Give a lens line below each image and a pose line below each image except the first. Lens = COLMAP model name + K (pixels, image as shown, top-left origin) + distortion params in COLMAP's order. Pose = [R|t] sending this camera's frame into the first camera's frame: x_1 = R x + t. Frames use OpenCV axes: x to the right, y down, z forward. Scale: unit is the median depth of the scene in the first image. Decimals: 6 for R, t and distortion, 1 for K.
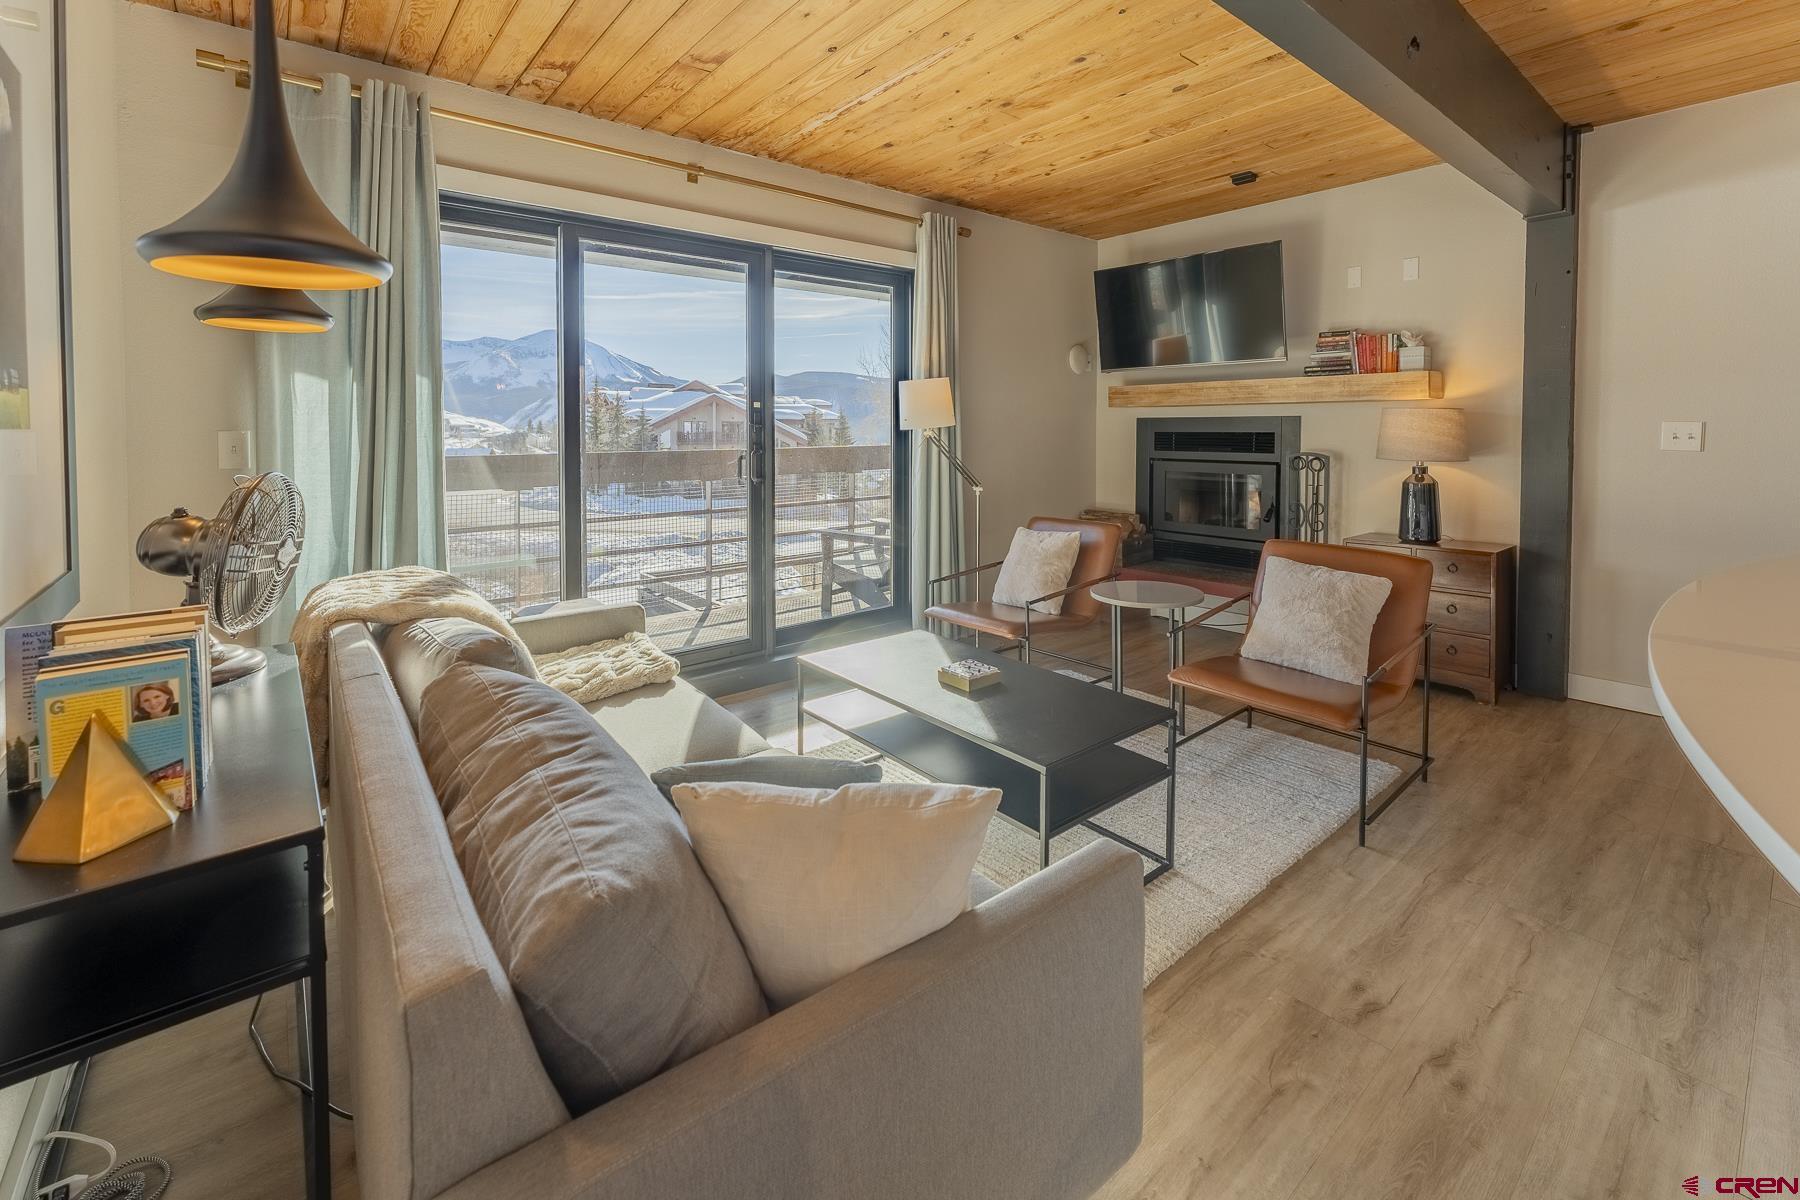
lens RADIAL K [[771.1, 0, 915.3], [0, 771.1, 445.4], [0, 0, 1]] dist [0.009225, 0.000024]
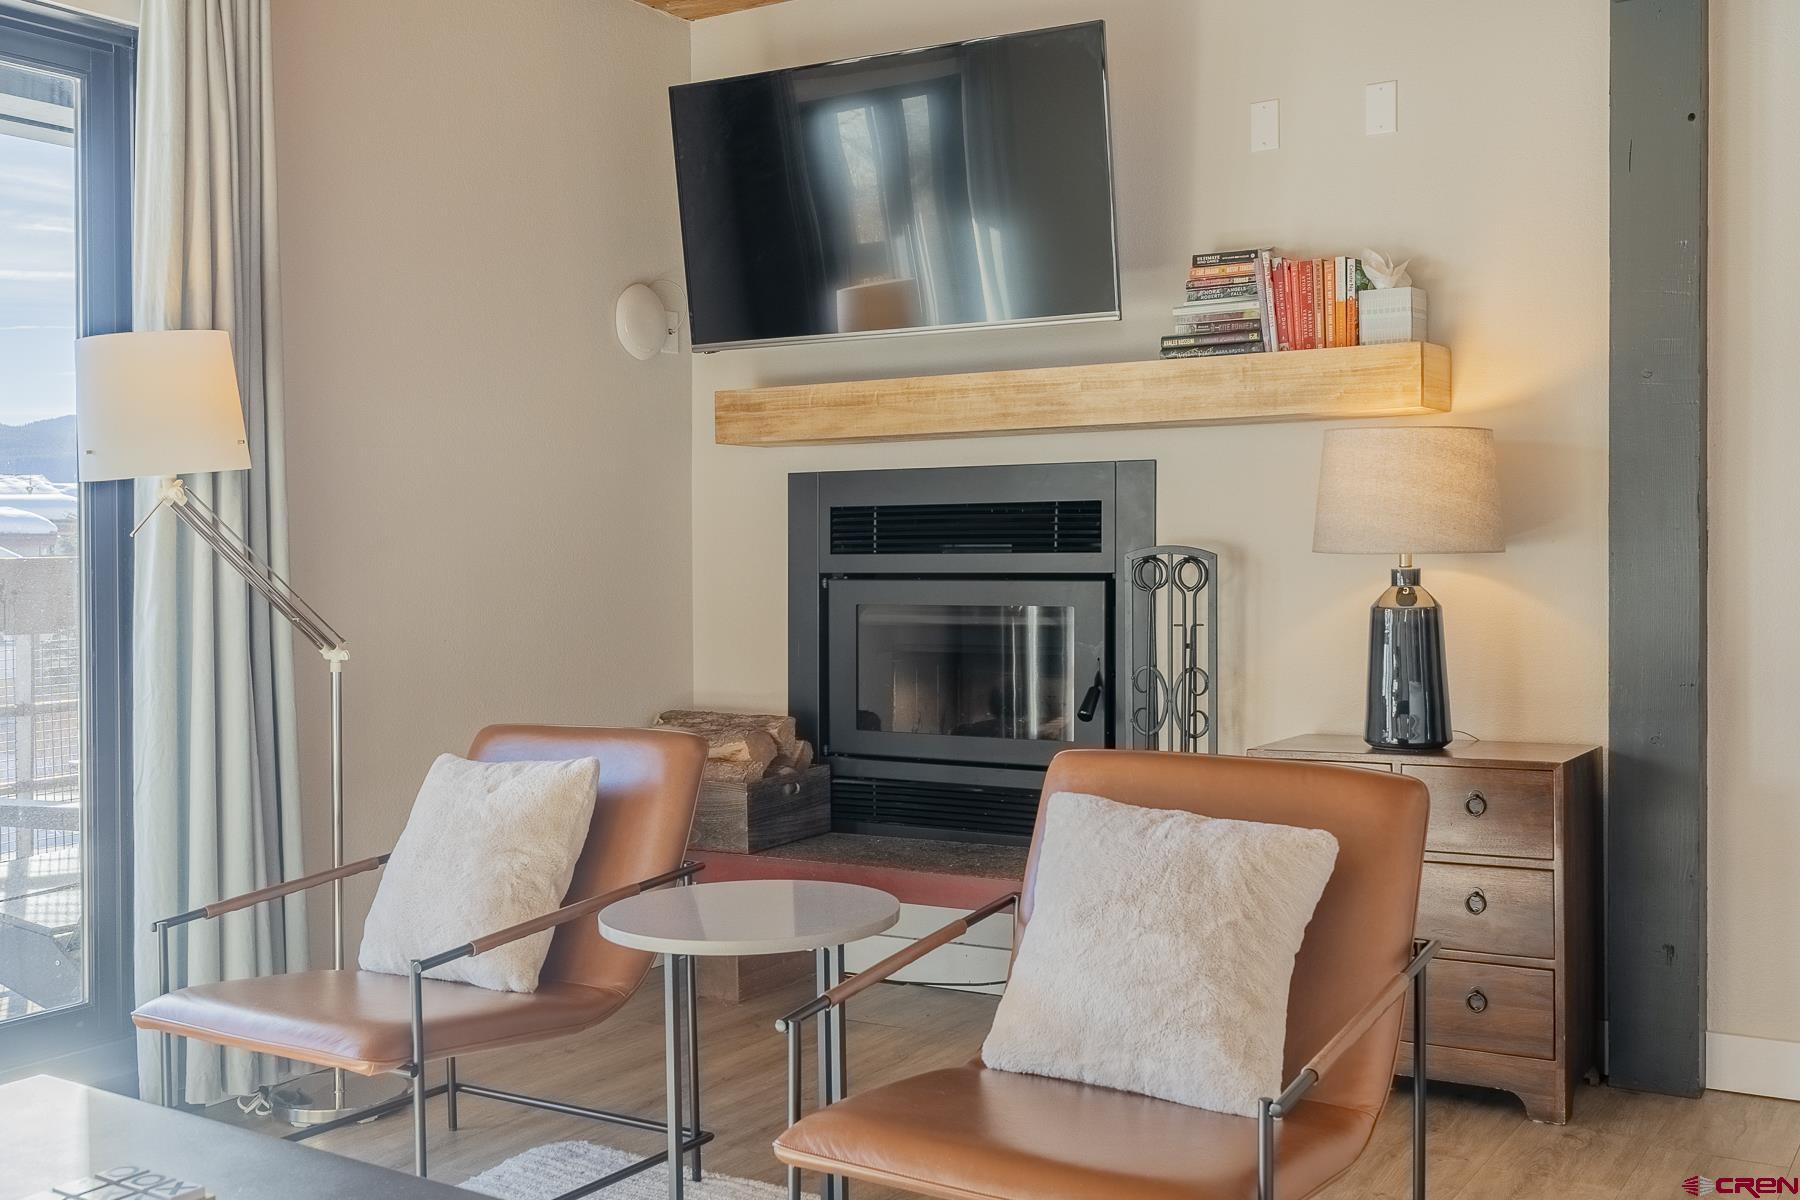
lens RADIAL K [[1784.5, 0, 915.0], [0, 1784.5, 570.3], [0, 0, 1]] dist [0.013787, 0.000000]
pose [[0.955922, -0.009304, 0.293473, 0.108938], [0.013417, 0.999838, -0.012006, 0.035238], [-0.293314, 0.015414, 0.955892, 0.146126]]
